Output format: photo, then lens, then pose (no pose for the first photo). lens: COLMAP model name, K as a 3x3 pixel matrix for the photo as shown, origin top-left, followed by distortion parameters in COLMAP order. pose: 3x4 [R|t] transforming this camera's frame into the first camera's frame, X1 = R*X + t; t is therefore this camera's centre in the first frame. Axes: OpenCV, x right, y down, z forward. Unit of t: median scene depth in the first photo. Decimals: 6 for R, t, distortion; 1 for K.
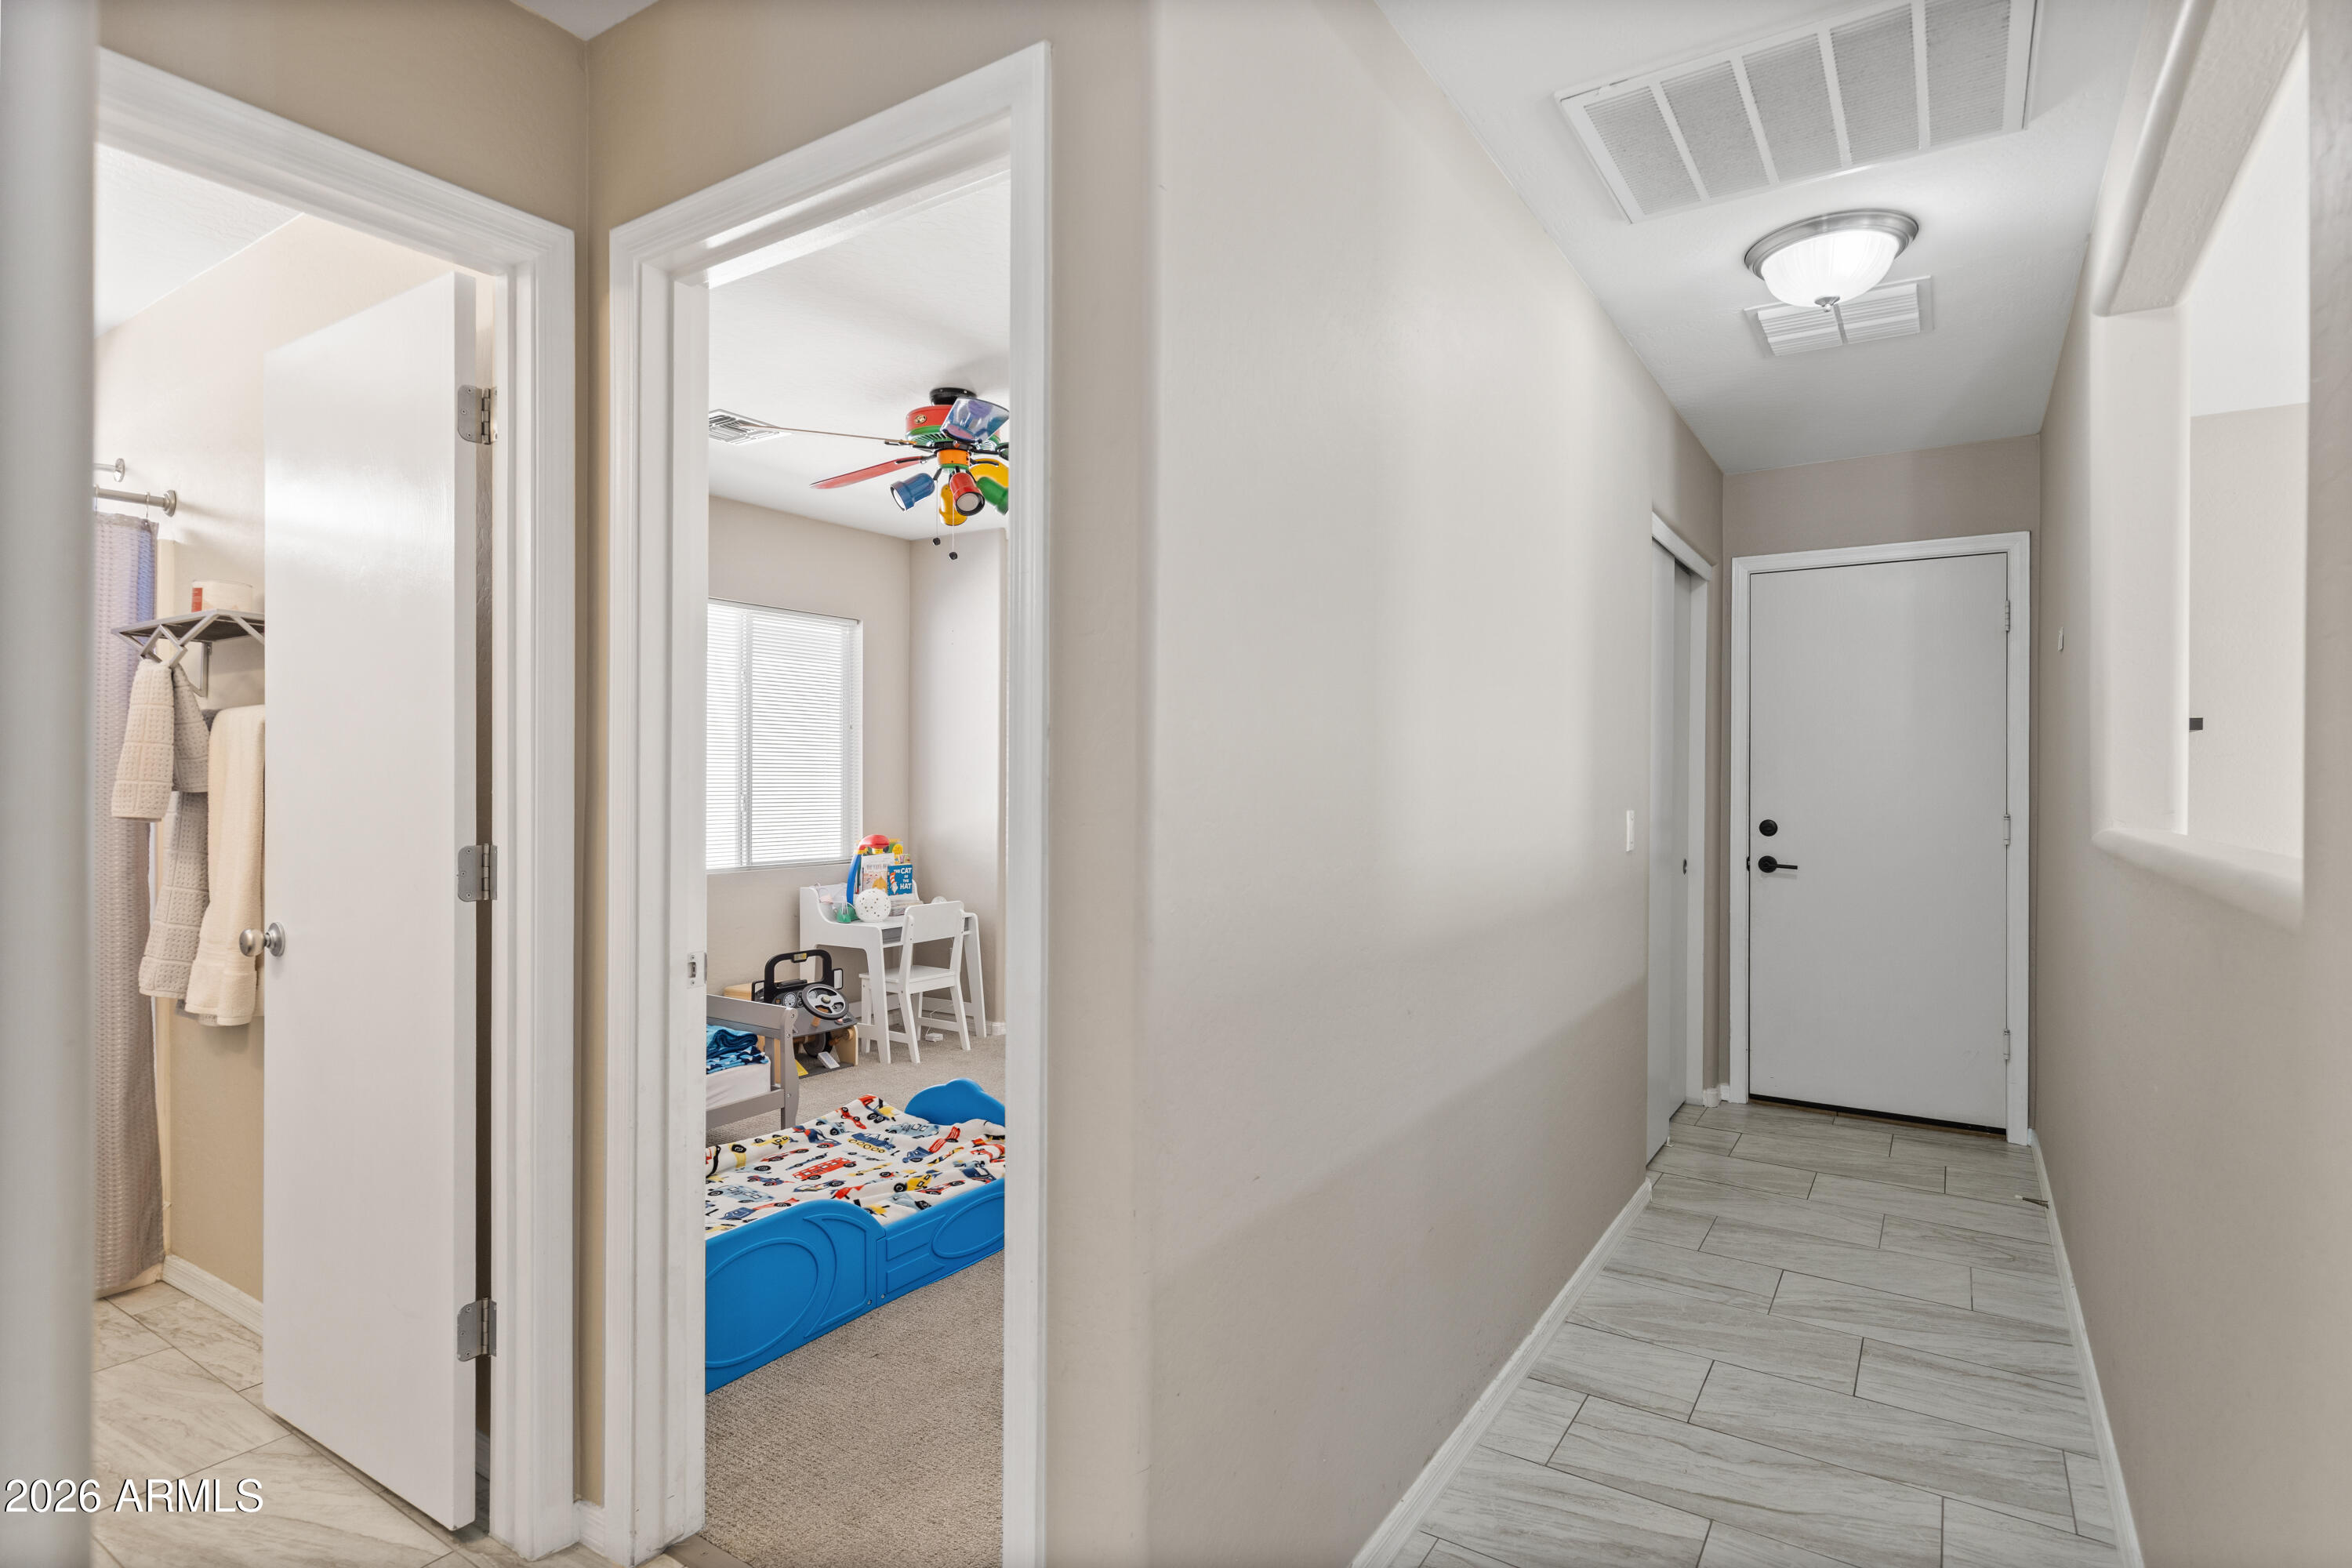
lens RADIAL K [[1201.5, 0, 1174.8], [0, 1201.5, 785.7], [0, 0, 1]] dist [-0.000196, 0.000094]
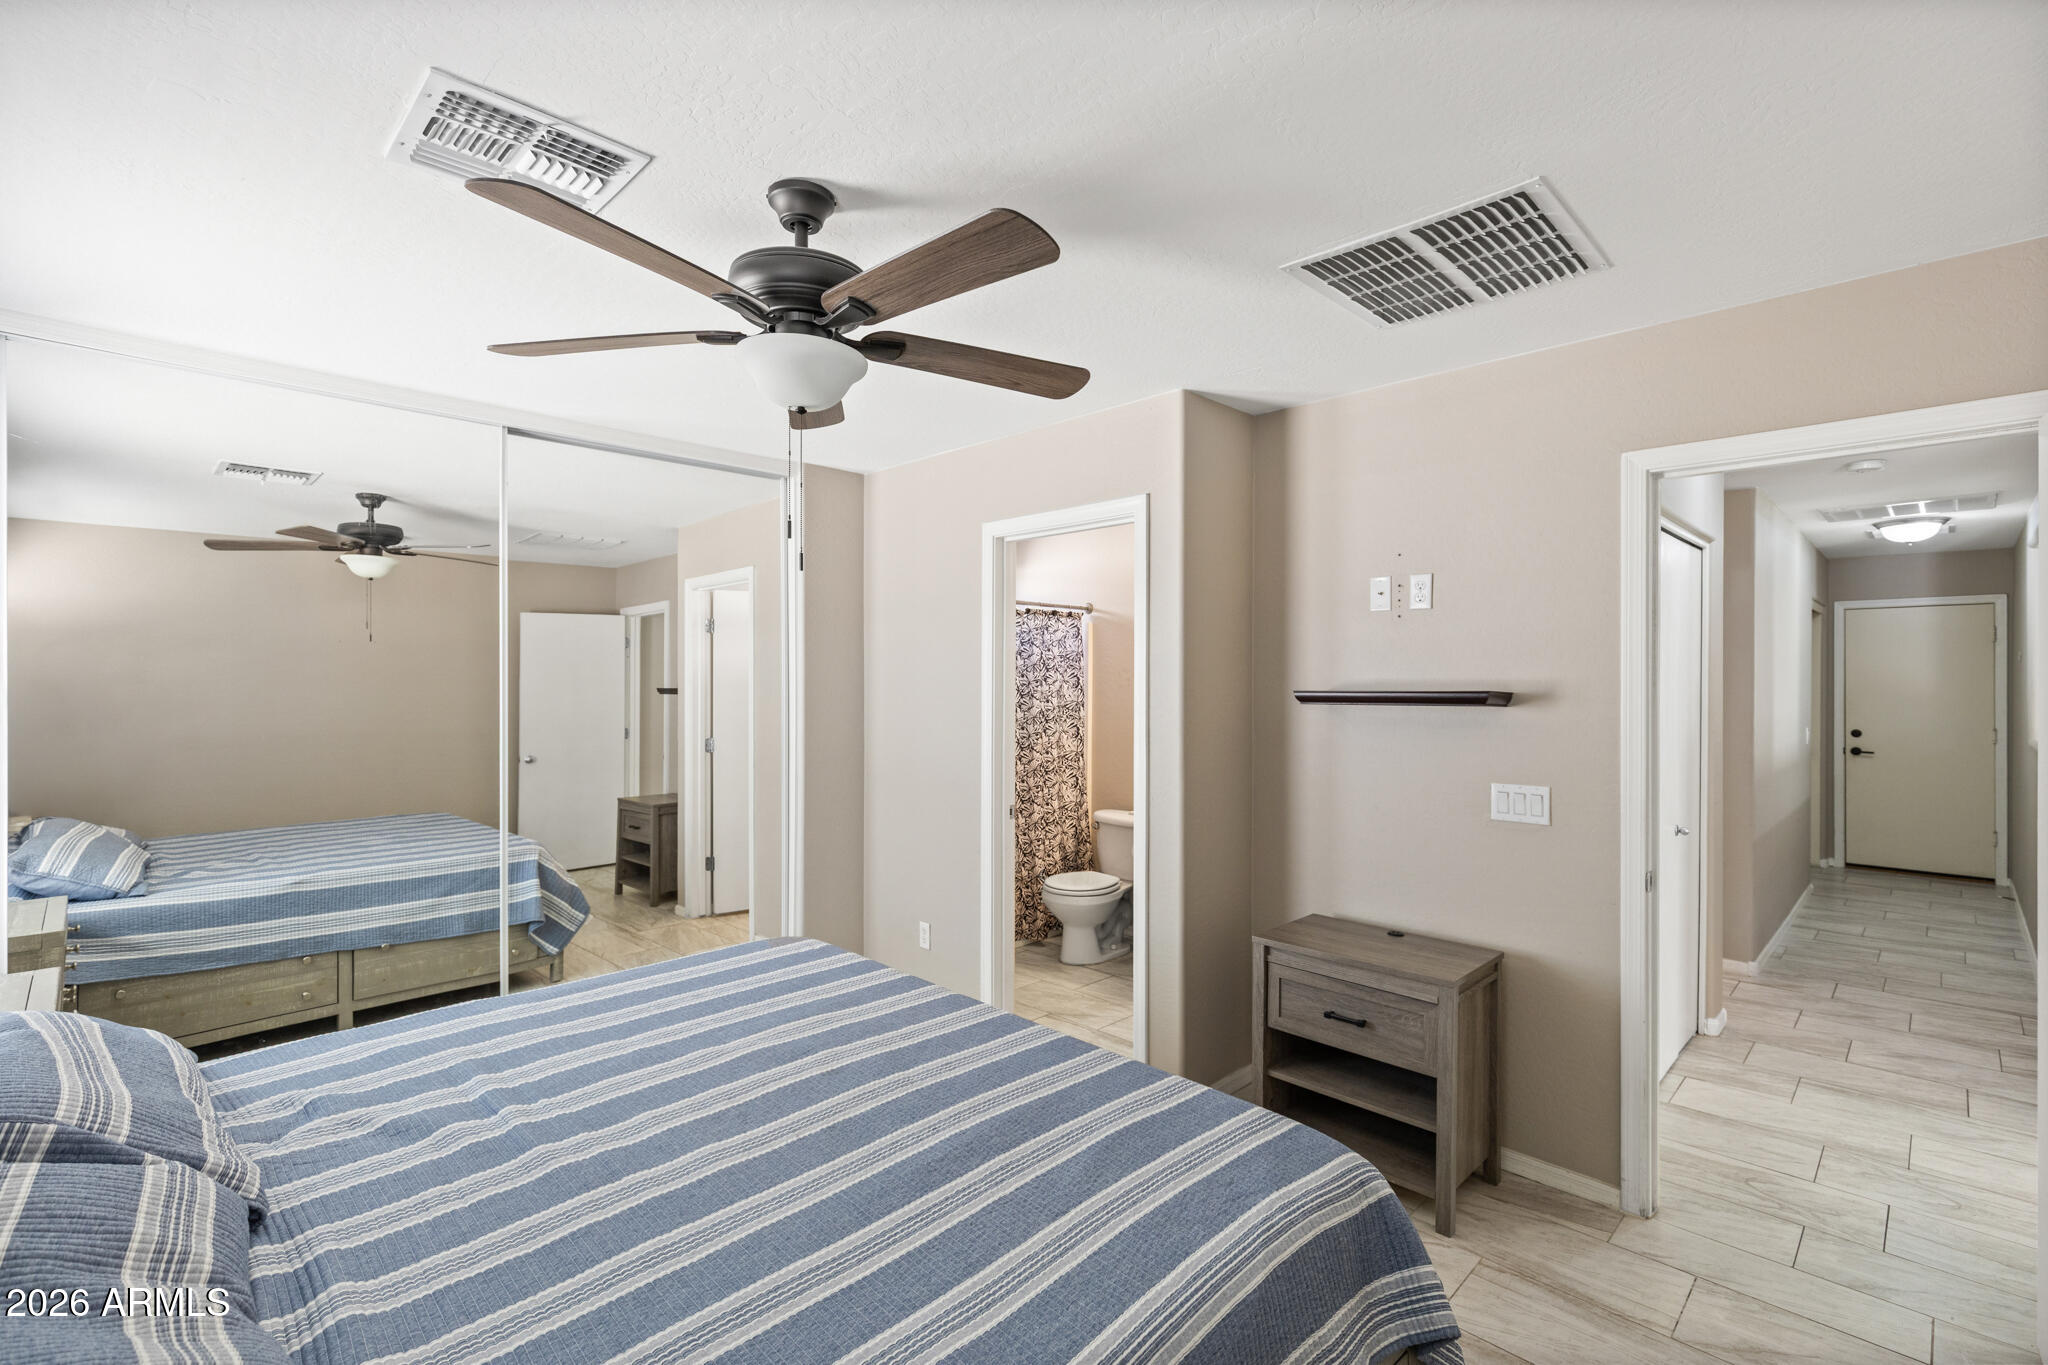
lens RADIAL K [[921.5, 0, 1025.3], [0, 921.5, 677.7], [0, 0, 1]] dist [0.000660, -0.000071]
pose [[0.977897, -0.000928, -0.209086, -0.616197], [-0.000381, 0.999981, -0.006220, -0.054192], [0.209088, 0.006163, 0.977877, -0.914636]]
